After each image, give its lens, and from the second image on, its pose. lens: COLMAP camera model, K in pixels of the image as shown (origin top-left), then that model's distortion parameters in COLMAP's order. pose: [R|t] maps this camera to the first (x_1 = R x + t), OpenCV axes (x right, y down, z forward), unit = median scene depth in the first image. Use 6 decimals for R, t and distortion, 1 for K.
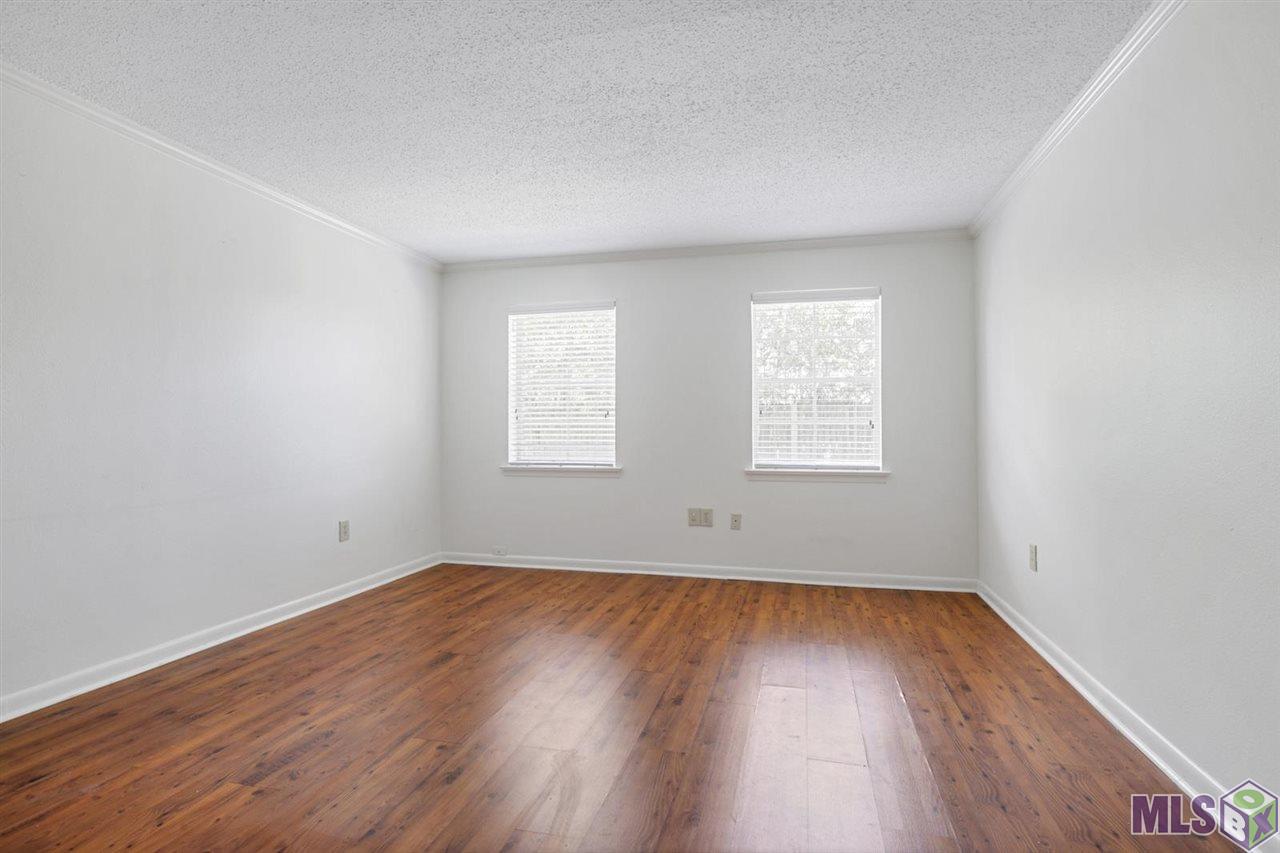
lens RADIAL K [[655.4, 0, 636.8], [0, 655.4, 426.4], [0, 0, 1]] dist [0.005994, -0.000827]
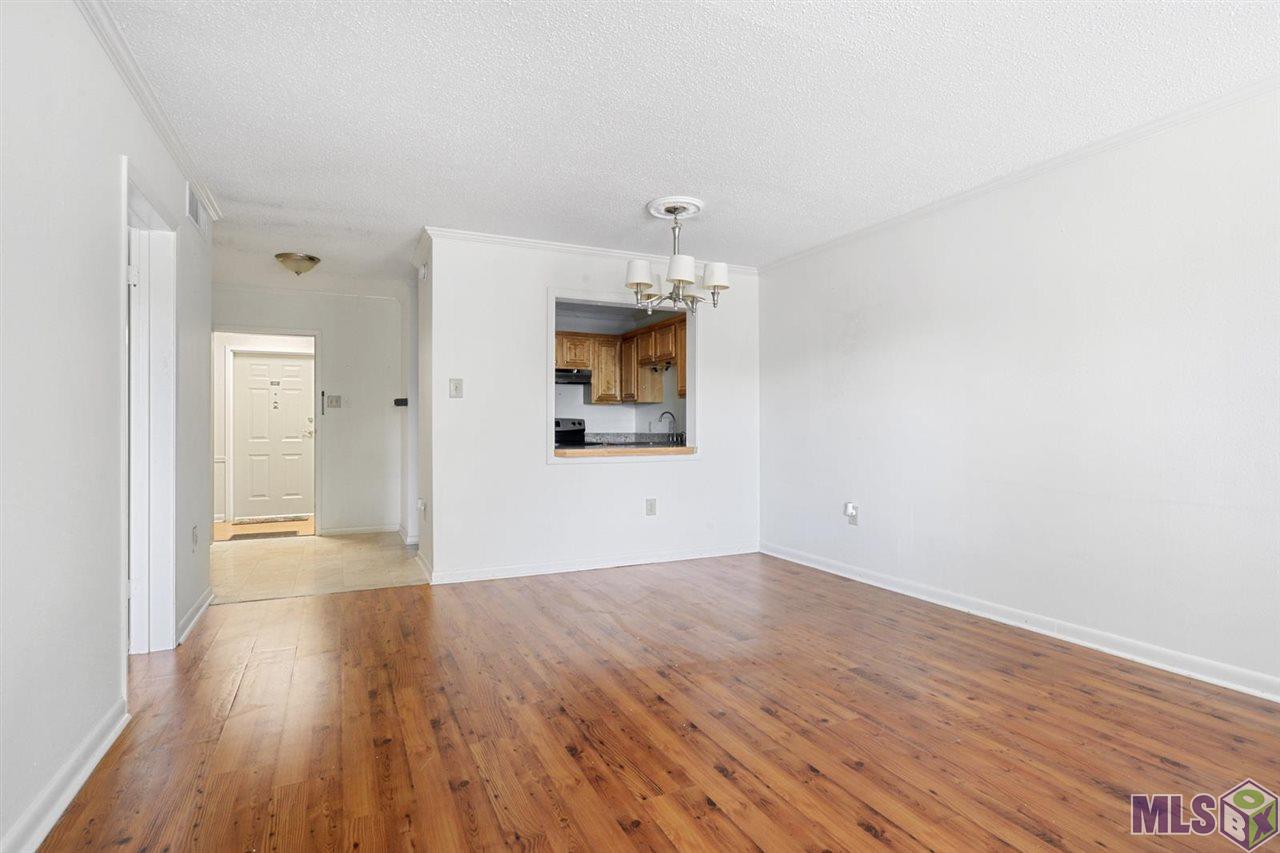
lens RADIAL K [[655.4, 0, 642.8], [0, 655.4, 427.4], [0, 0, 1]] dist [0.005994, -0.000827]
pose [[-0.771104, 0.000886, -0.636708, 0.510829], [0.007700, 0.999939, -0.007934, 0.016232], [0.636662, -0.011021, -0.771064, 1.375757]]
